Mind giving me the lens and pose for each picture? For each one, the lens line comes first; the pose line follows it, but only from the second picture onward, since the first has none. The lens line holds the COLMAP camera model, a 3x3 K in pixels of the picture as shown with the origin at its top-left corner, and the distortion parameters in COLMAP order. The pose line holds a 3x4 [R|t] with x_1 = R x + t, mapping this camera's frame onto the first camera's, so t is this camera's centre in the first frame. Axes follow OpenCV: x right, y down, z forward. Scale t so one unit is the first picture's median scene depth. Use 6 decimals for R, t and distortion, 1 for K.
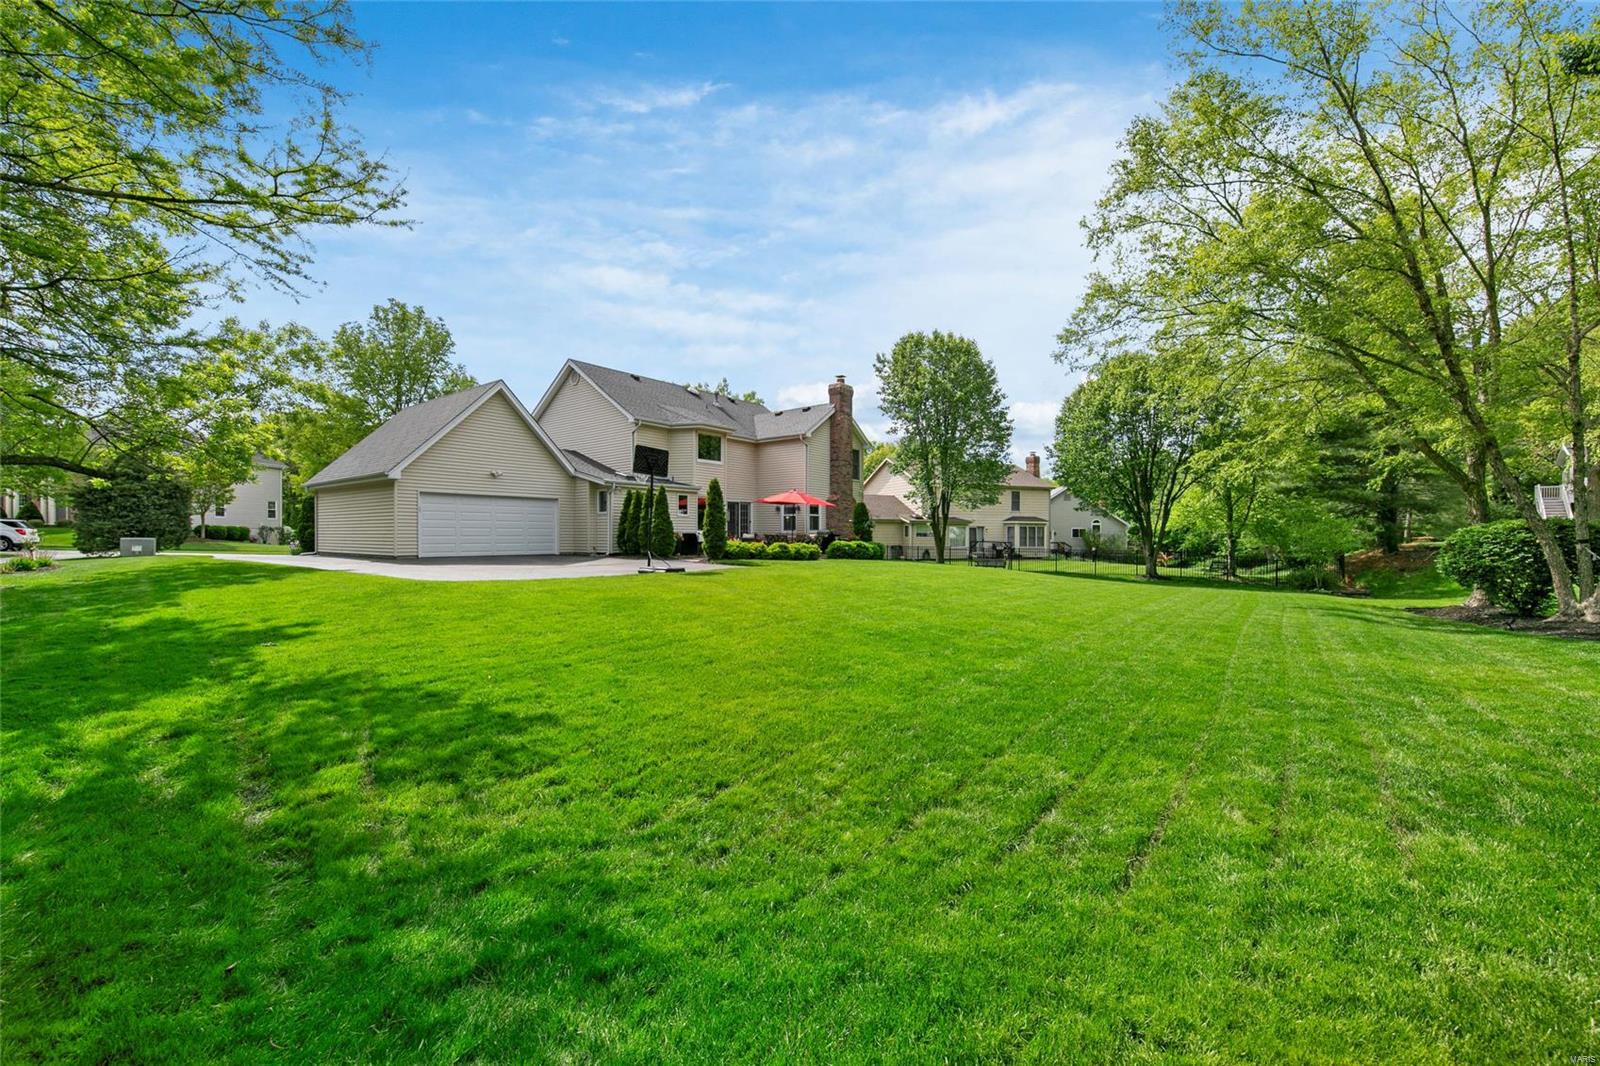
lens RADIAL K [[632.5, 0, 800.0], [0, 632.5, 533.0], [0, 0, 1]] dist [0.007998, -0.000054]
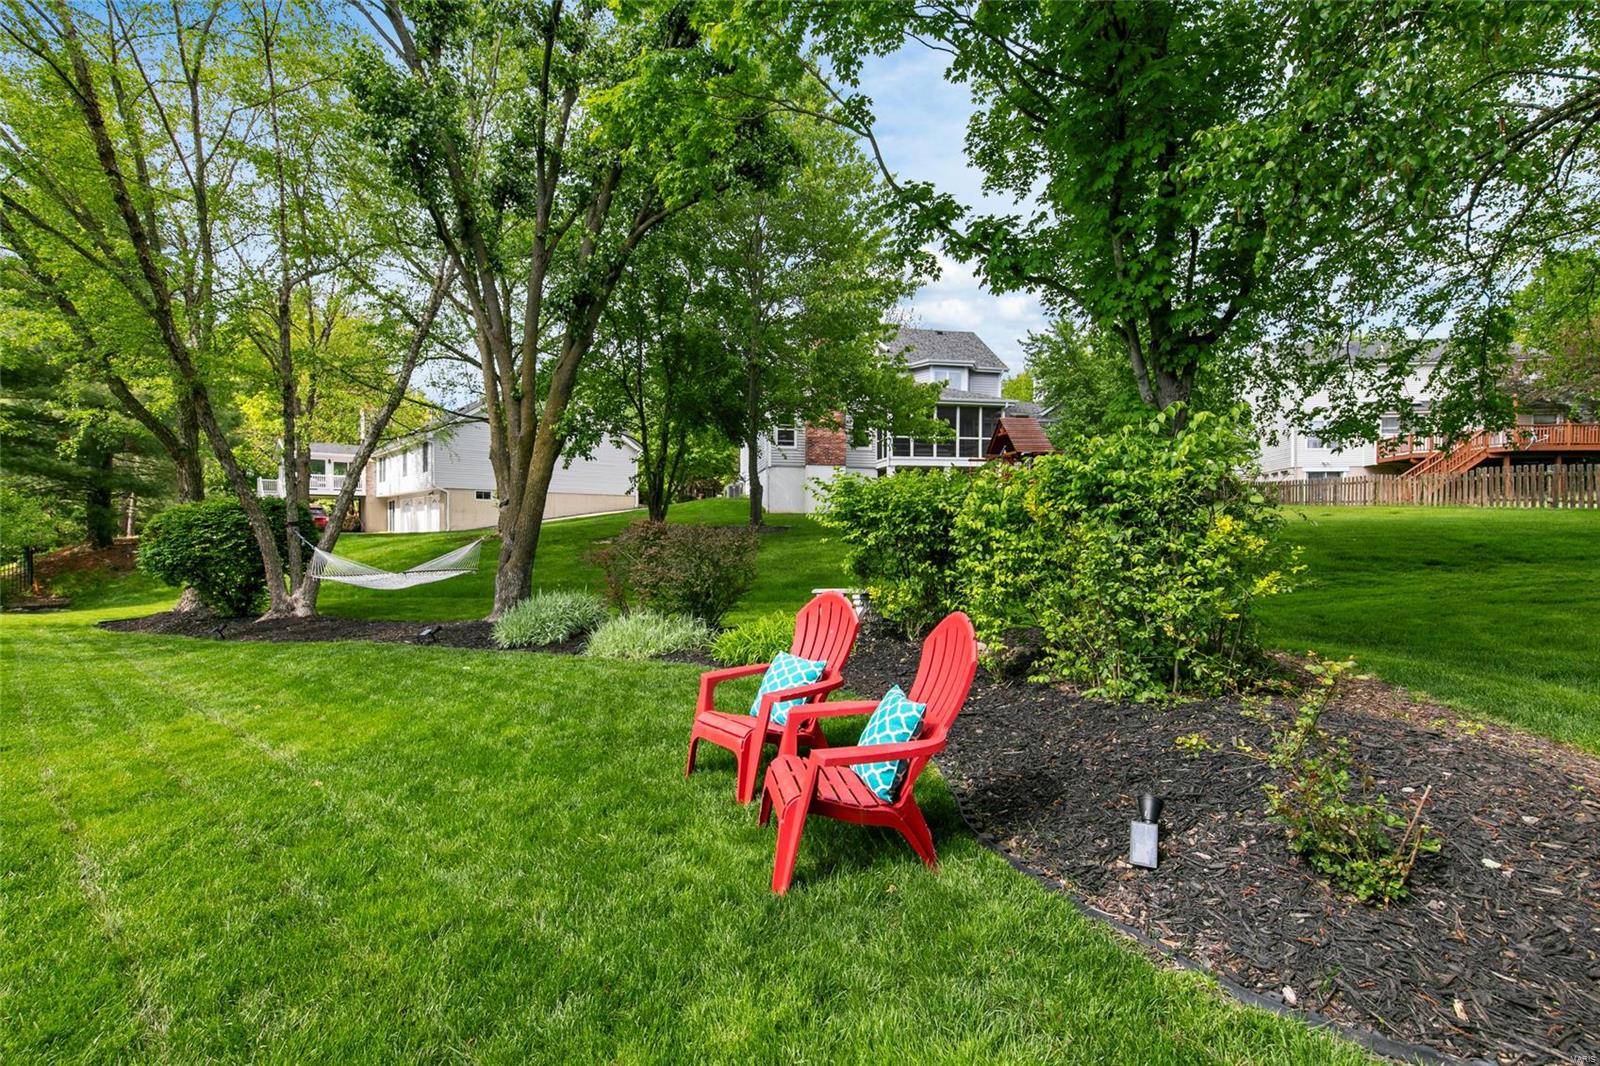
lens RADIAL K [[741.5, 0, 800.0], [0, 741.5, 533.0], [0, 0, 1]] dist [0.011359, -0.000884]
pose [[0.088551, -0.004400, 0.996062, 0.232624], [-0.003757, 0.999982, 0.004751, 0.014852], [-0.996065, -0.004163, 0.088533, 0.189409]]
